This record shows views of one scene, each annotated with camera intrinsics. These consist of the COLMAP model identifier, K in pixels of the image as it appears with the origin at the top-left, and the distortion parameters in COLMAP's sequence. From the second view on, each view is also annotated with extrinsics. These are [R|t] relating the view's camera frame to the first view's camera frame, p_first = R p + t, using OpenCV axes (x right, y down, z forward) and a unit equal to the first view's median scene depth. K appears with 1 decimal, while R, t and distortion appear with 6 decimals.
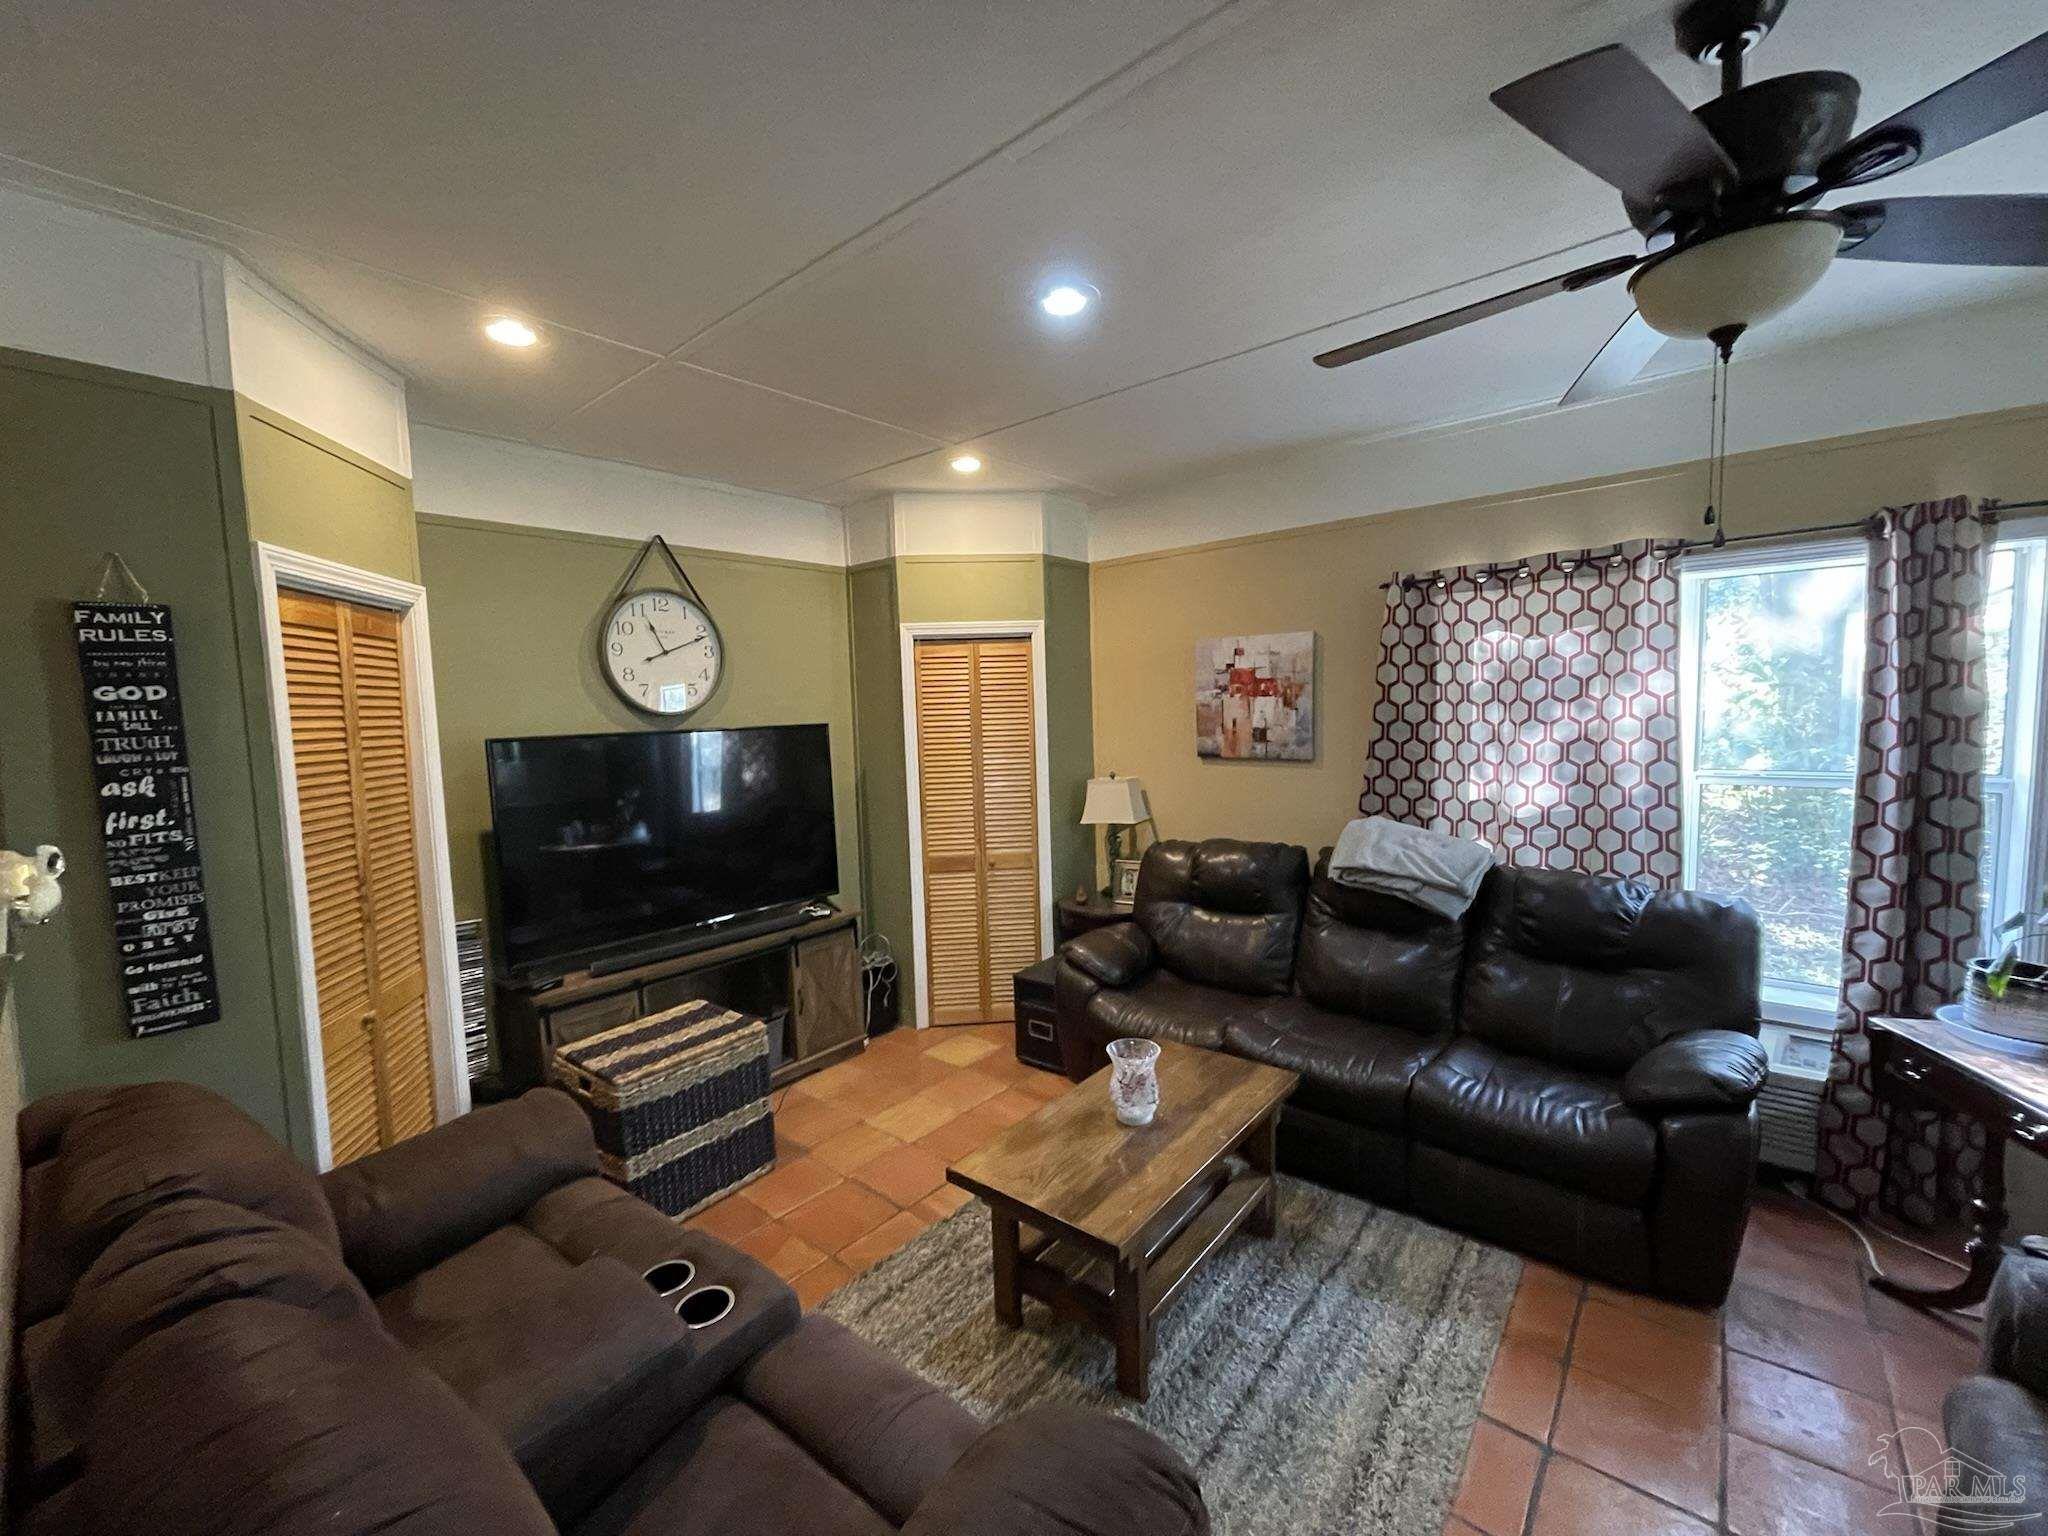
lens RADIAL K [[819.8, 0, 1025.9], [0, 819.8, 776.2], [0, 0, 1]] dist [-0.003625, 0.000399]
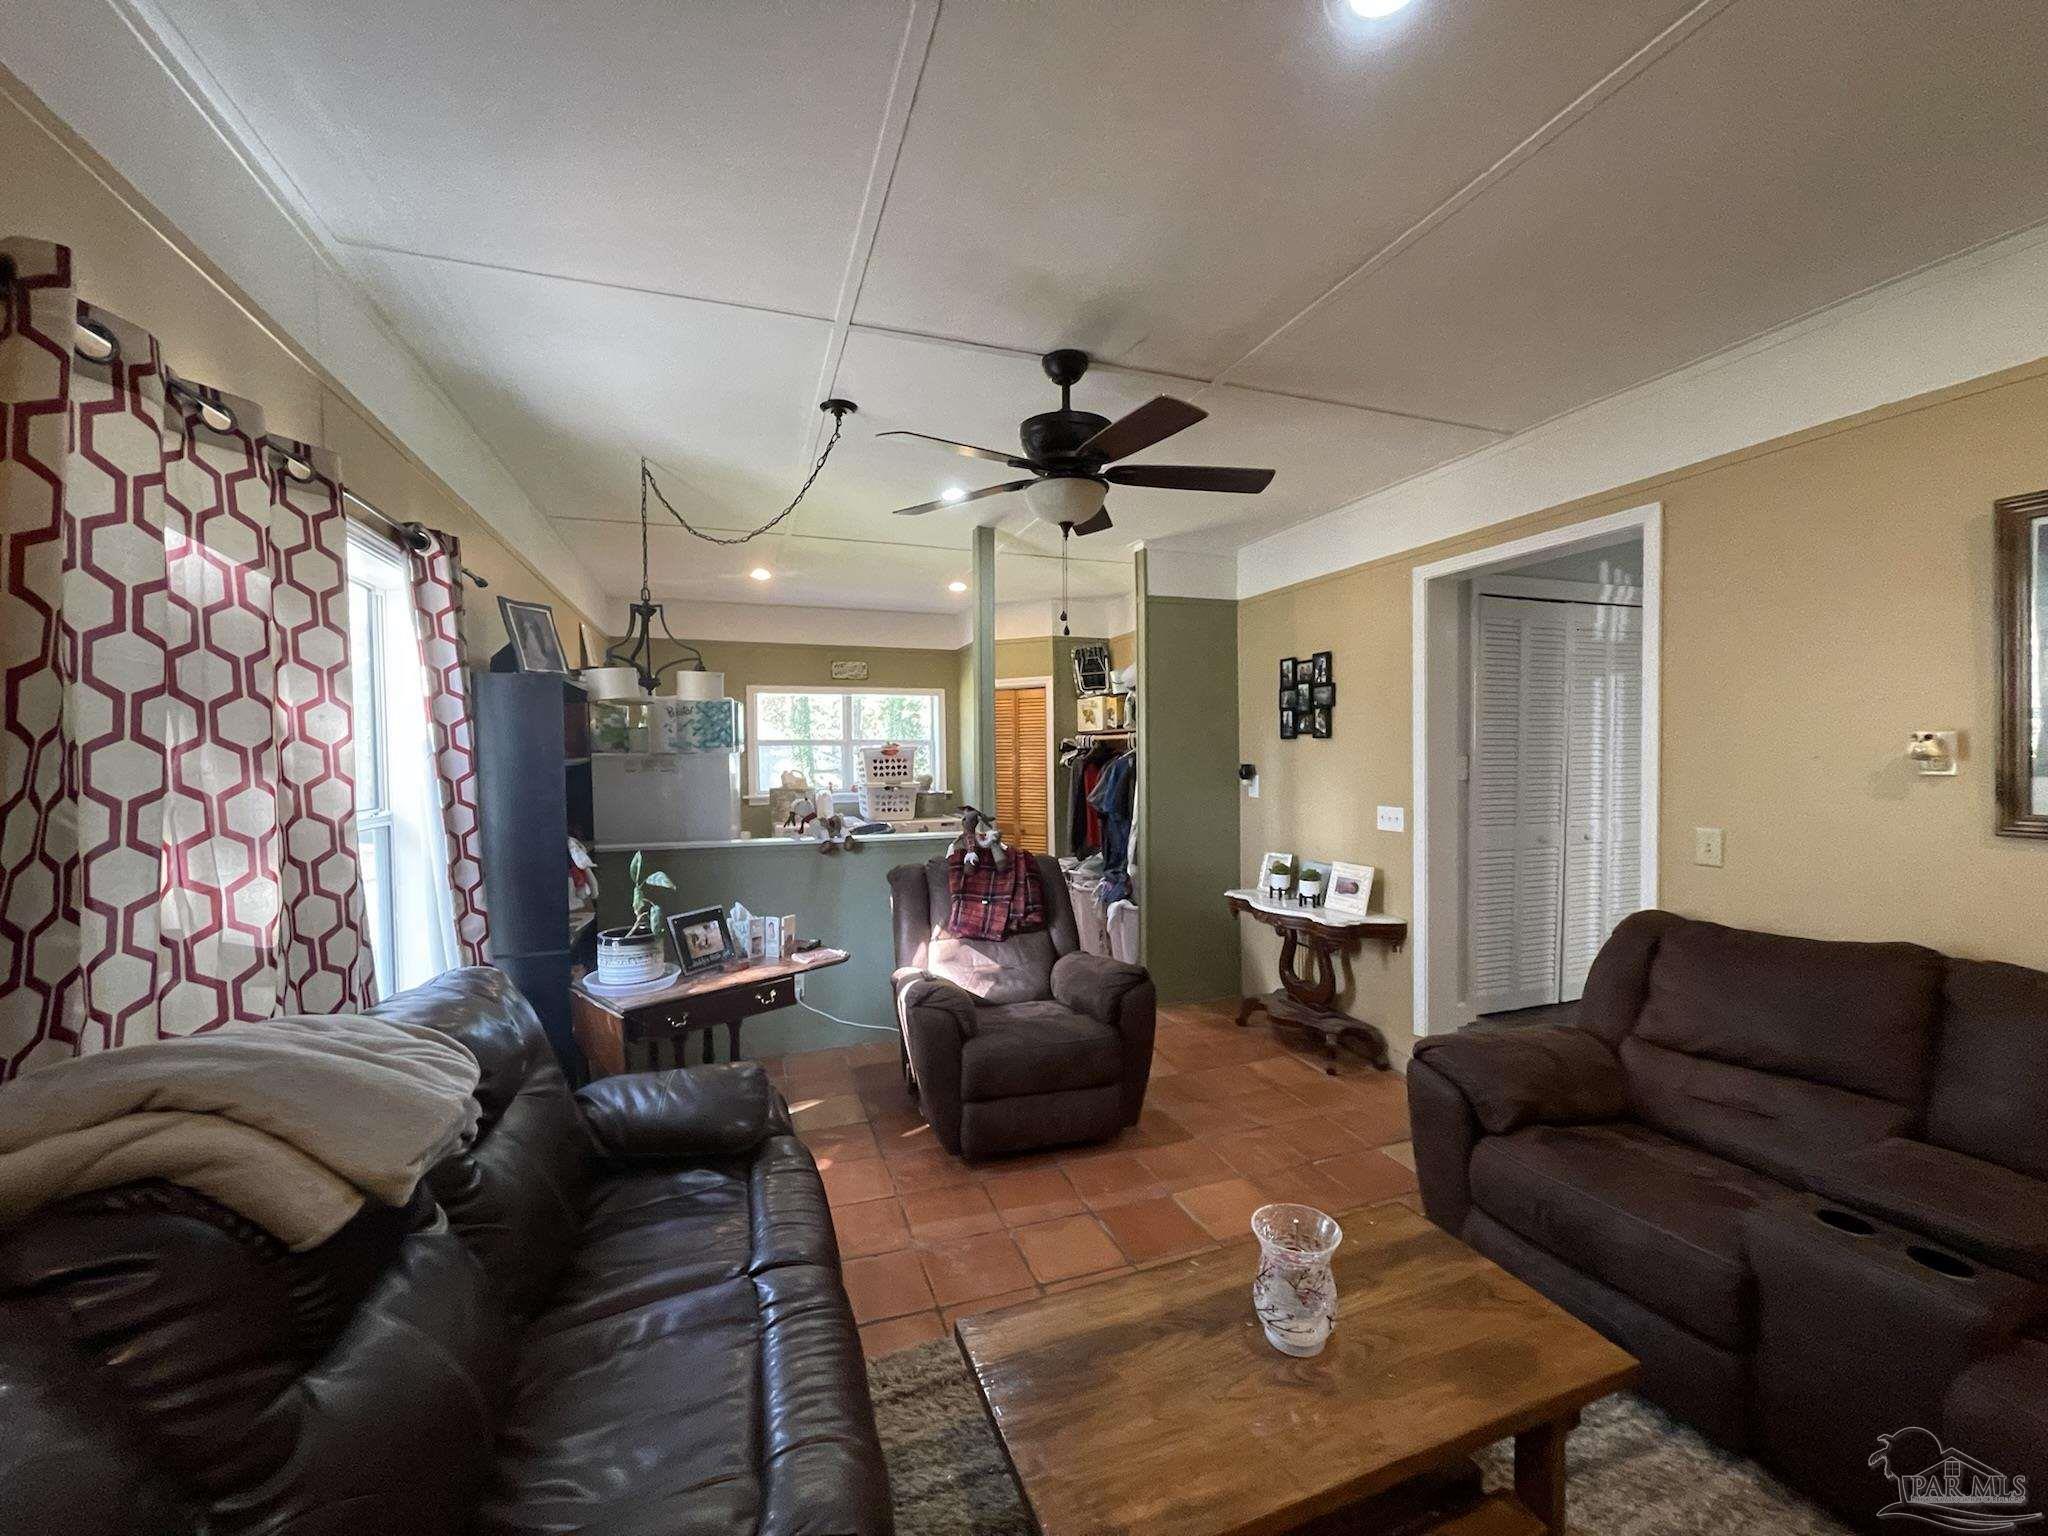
lens RADIAL K [[819.8, 0, 1022.0], [0, 819.8, 768.6], [0, 0, 1]] dist [-0.003625, 0.000399]
pose [[-0.861499, 0.023451, 0.507218, -0.012707], [0.073407, 0.994191, 0.078714, -0.069448], [-0.502425, 0.105045, -0.858216, 1.428182]]
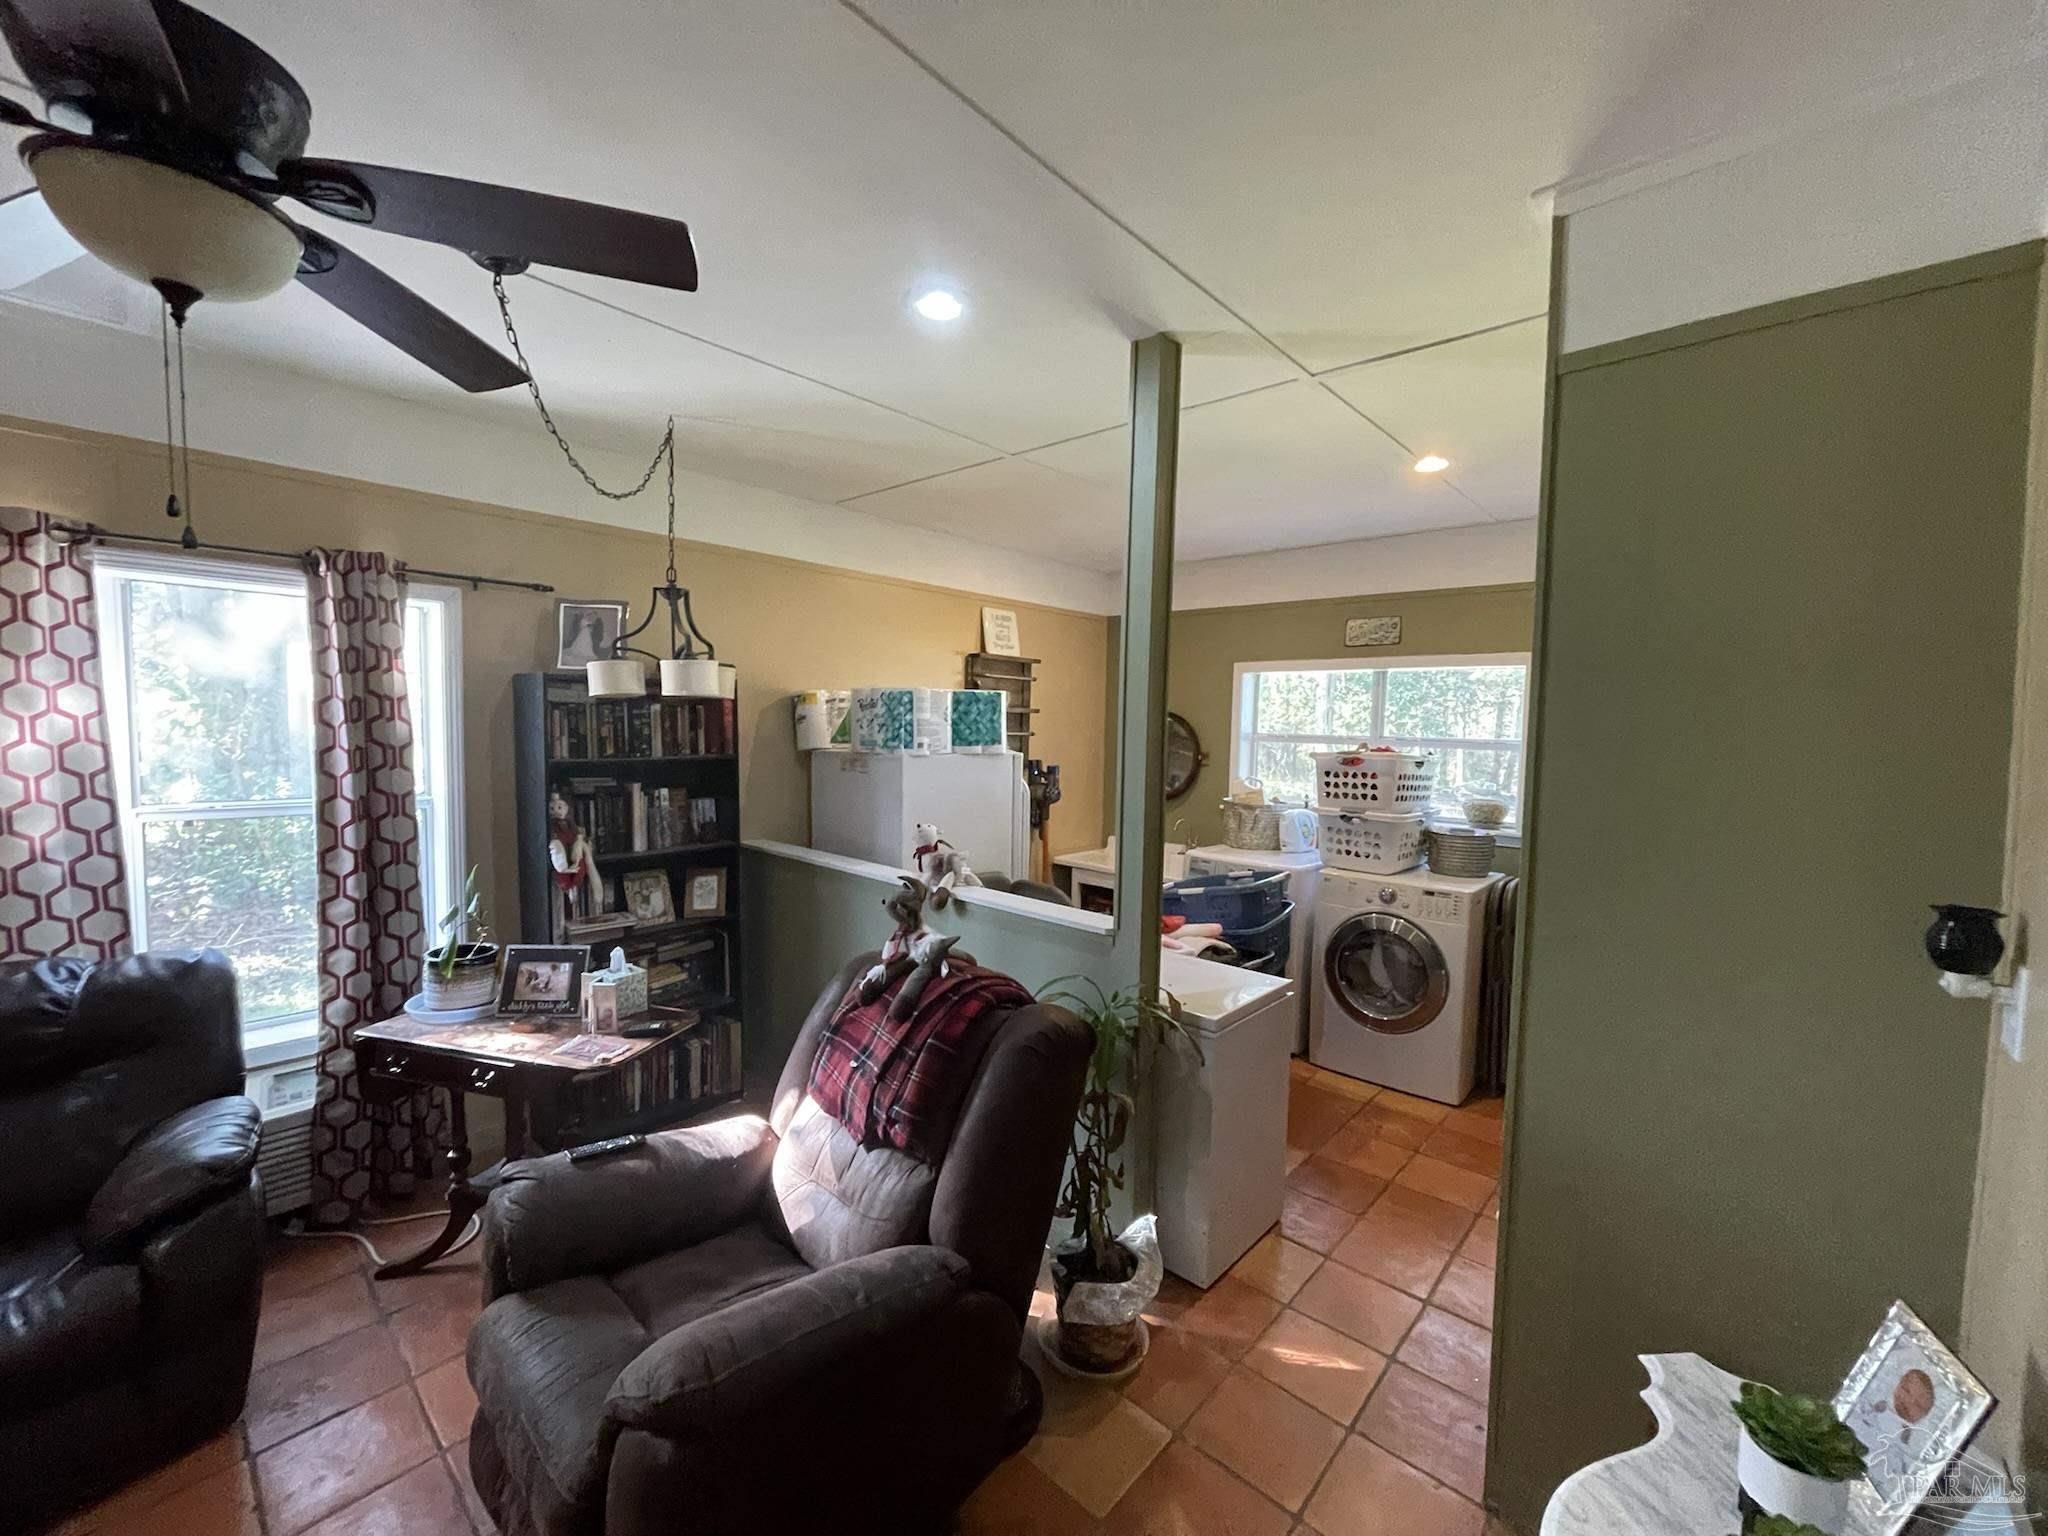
lens RADIAL K [[819.8, 0, 1021.3], [0, 819.8, 776.5], [0, 0, 1]] dist [-0.003625, 0.000399]
pose [[0.036166, -0.035819, 0.998704, 0.021557], [0.060400, 0.997609, 0.033593, -0.013312], [-0.997519, 0.059107, 0.038243, 0.071201]]
